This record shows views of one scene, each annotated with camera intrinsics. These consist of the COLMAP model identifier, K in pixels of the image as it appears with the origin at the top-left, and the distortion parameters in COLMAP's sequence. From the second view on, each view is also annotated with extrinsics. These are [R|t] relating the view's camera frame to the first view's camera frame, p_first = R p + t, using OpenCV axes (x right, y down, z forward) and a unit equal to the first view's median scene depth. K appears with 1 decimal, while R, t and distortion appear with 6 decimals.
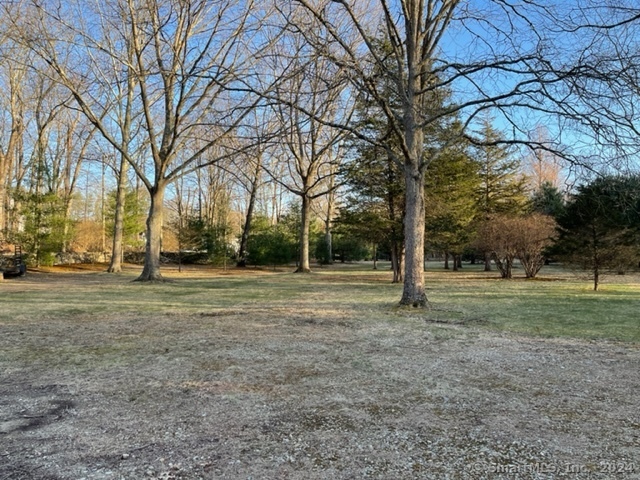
lens RADIAL K [[483.7, 0, 318.3], [0, 483.7, 227.8], [0, 0, 1]] dist [0.086702, -0.114181]
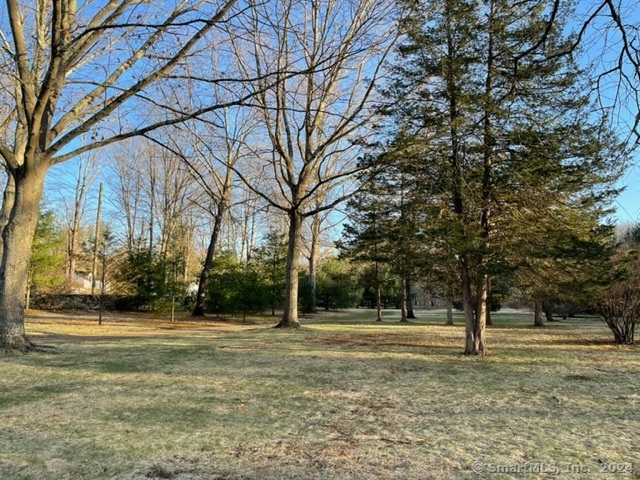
lens RADIAL K [[483.7, 0, 318.3], [0, 483.7, 227.8], [0, 0, 1]] dist [0.086702, -0.114181]
pose [[0.997590, 0.021663, 0.065921, -0.036955], [-0.015484, 0.995560, -0.092843, 0.016945], [-0.067640, 0.091599, 0.993496, 0.312604]]
